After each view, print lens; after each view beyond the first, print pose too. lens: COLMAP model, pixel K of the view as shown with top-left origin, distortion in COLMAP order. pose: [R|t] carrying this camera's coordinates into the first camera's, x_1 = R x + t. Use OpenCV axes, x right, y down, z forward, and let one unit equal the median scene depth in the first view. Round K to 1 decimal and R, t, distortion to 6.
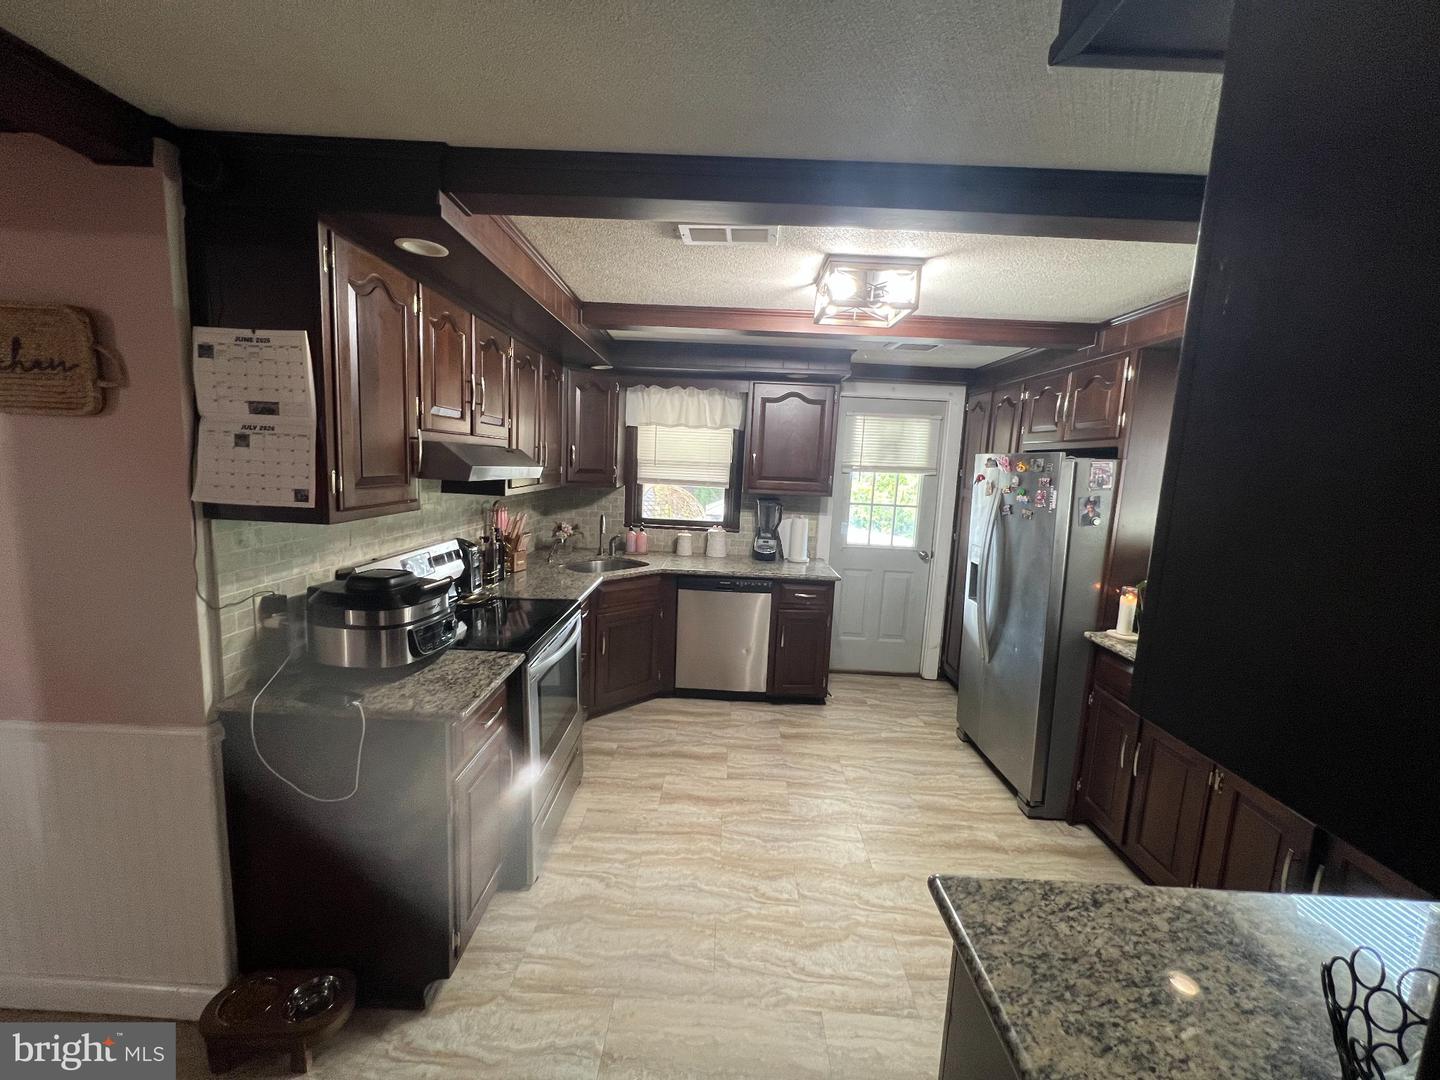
lens RADIAL K [[575.5, 0, 711.4], [0, 575.5, 538.6], [0, 0, 1]] dist [0.003040, -0.000060]
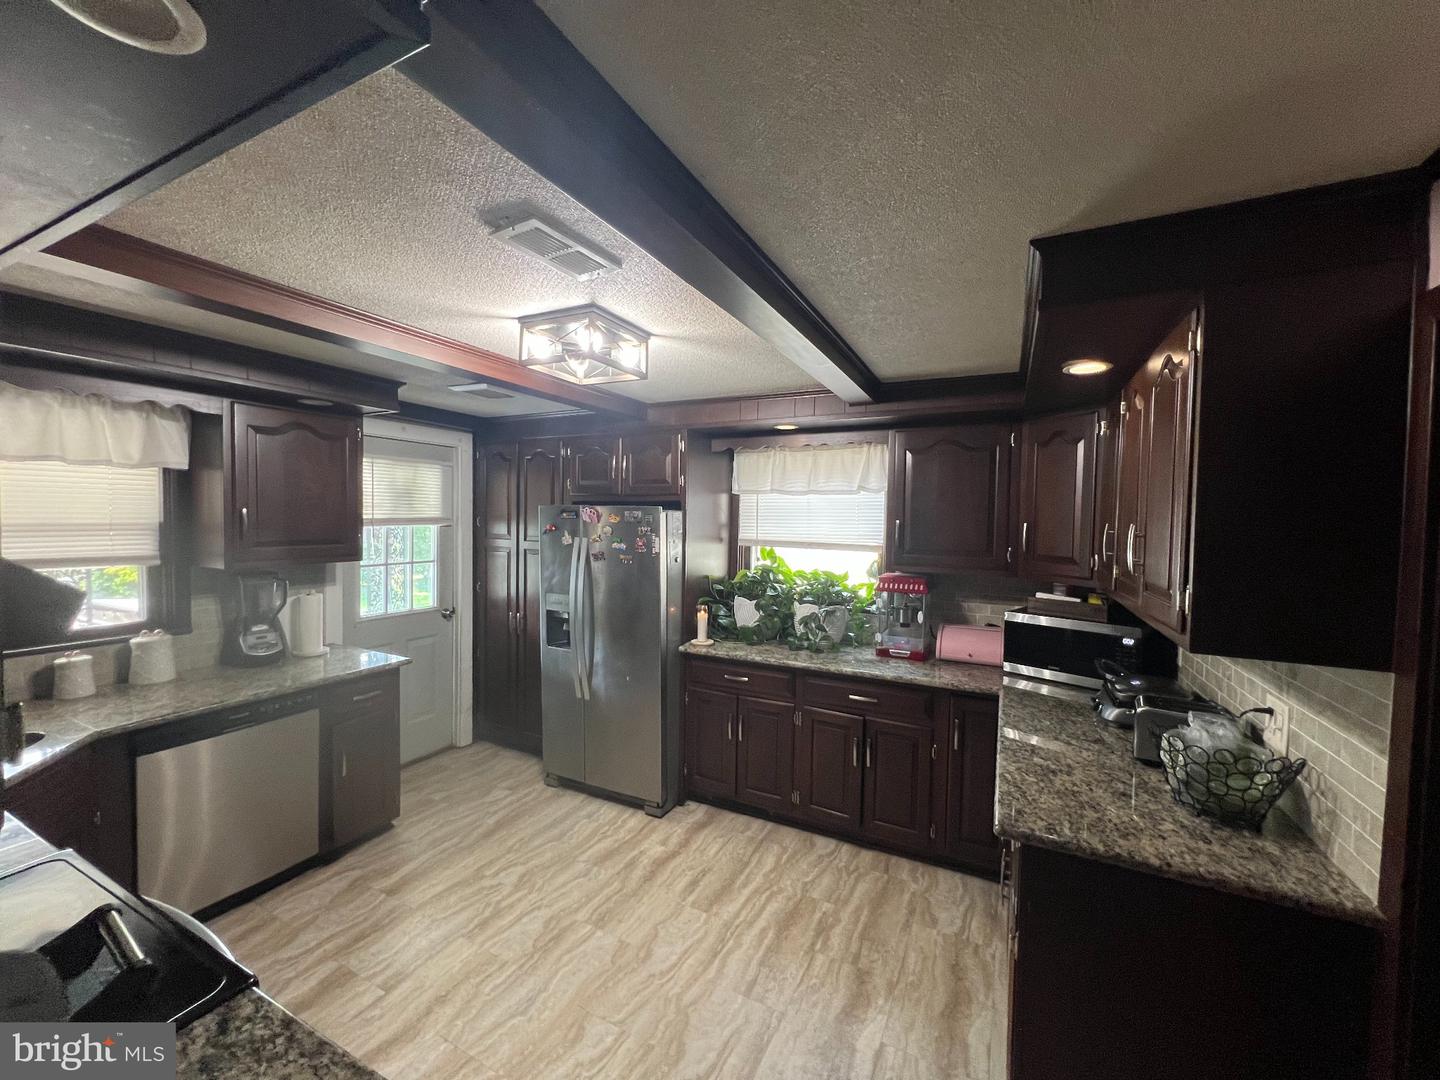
lens RADIAL K [[575.5, 0, 728.3], [0, 575.5, 537.3], [0, 0, 1]] dist [0.003040, -0.000060]
pose [[0.437545, -0.070936, 0.896394, -0.305508], [0.128267, 0.991613, 0.015862, -0.060100], [-0.890001, 0.108038, 0.442974, 0.240202]]
